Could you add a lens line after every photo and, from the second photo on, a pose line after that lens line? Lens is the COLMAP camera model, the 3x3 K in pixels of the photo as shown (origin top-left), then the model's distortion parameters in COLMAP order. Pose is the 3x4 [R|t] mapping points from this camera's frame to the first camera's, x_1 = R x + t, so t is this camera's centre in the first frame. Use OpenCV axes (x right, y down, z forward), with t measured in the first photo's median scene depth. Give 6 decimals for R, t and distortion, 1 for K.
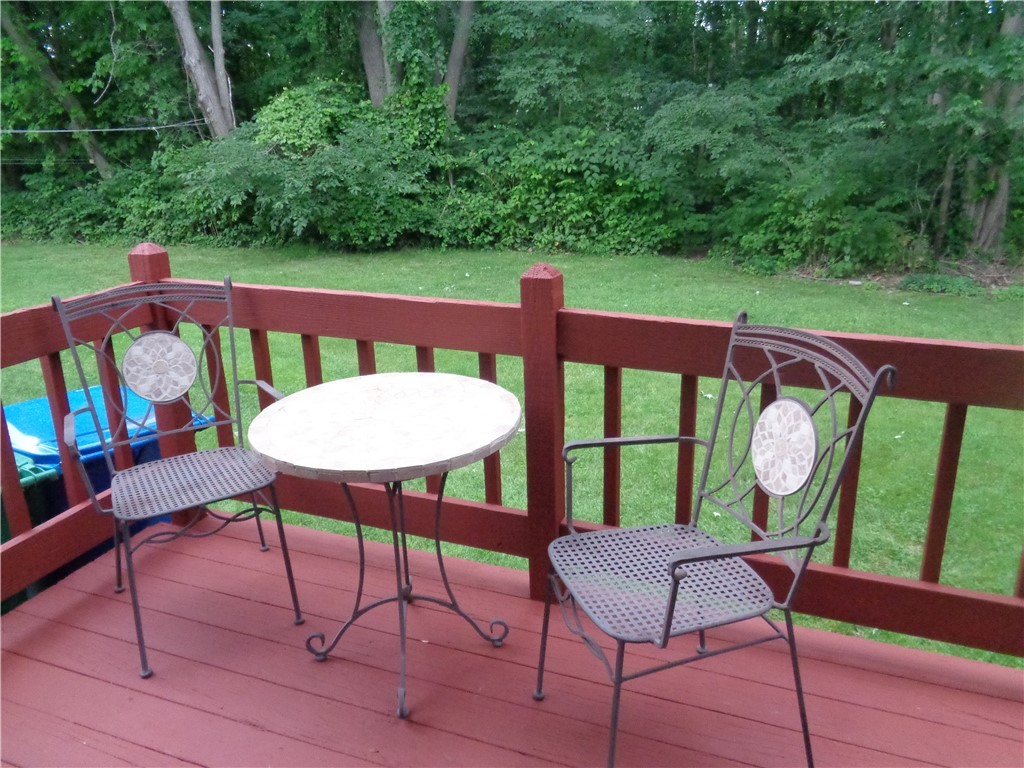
lens RADIAL K [[774.5, 0, 512.0], [0, 774.5, 384.0], [0, 0, 1]] dist [0.003933, 0.009935]
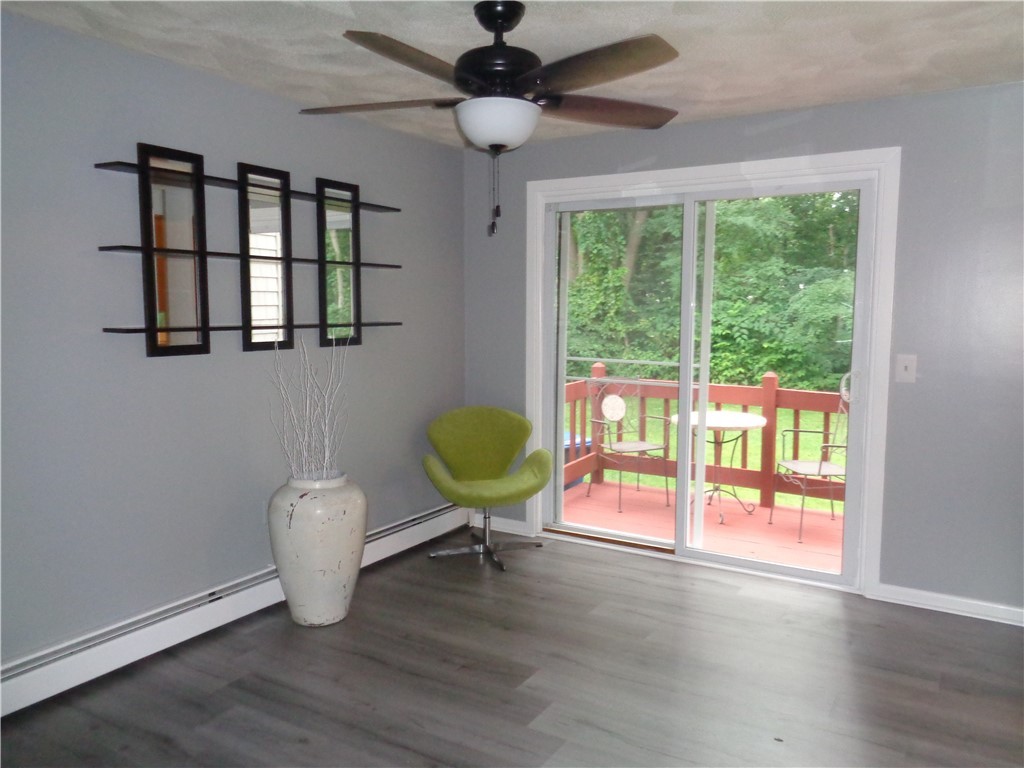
lens RADIAL K [[767.7, 0, 512.0], [0, 767.7, 384.0], [0, 0, 1]] dist [0.010149, 0.003528]
pose [[0.984677, 0.033350, -0.171167, -0.046584], [-0.066694, 0.978942, -0.192937, 0.056377], [0.161129, 0.201396, 0.966166, -0.210503]]
